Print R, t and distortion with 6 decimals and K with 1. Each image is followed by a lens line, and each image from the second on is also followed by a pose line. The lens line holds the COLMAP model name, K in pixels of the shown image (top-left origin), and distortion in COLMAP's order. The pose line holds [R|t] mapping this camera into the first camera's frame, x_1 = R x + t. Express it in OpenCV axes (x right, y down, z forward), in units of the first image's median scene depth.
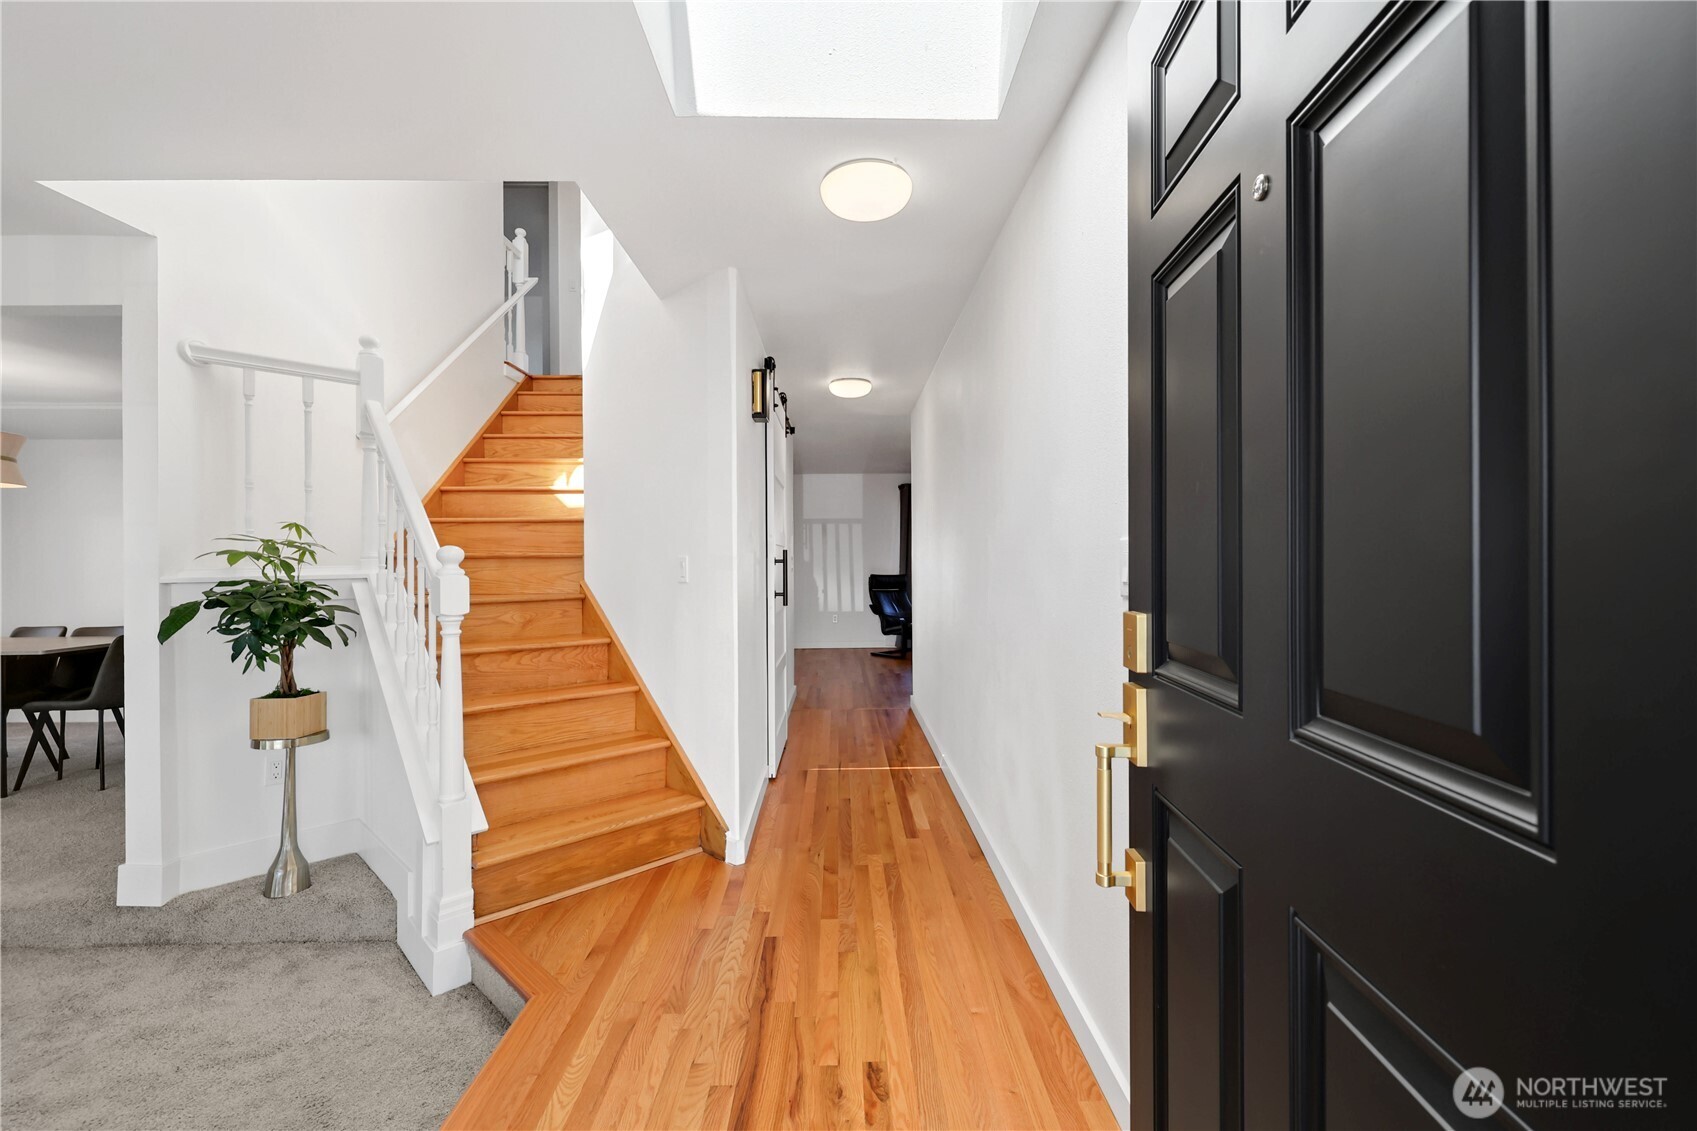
lens RADIAL K [[738.4, 0, 859.1], [0, 738.4, 560.5], [0, 0, 1]] dist [-0.011025, 0.002849]
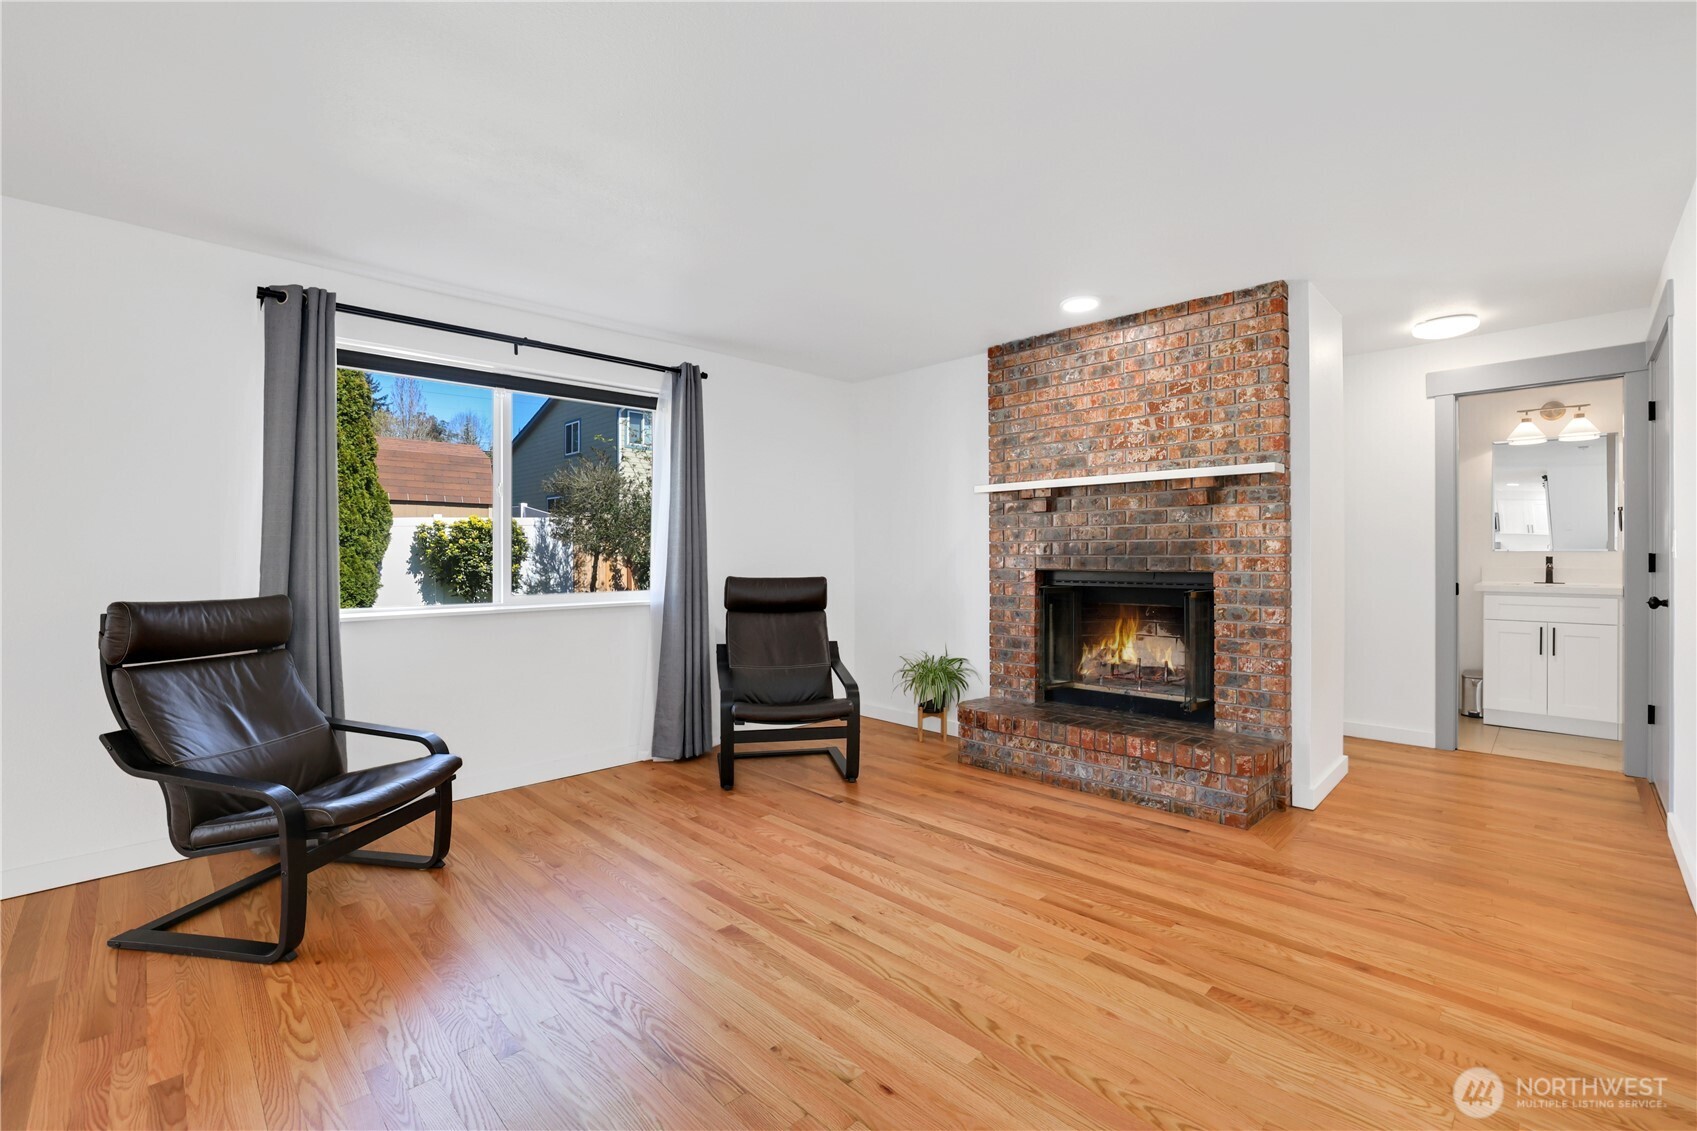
lens RADIAL K [[738.4, 0, 853.9], [0, 738.4, 557.4], [0, 0, 1]] dist [-0.011025, 0.002849]
pose [[0.719549, 0.006798, 0.694408, 0.024328], [-0.005486, 0.999977, -0.004104, 0.004419], [-0.694420, -0.000856, 0.719569, 0.664499]]
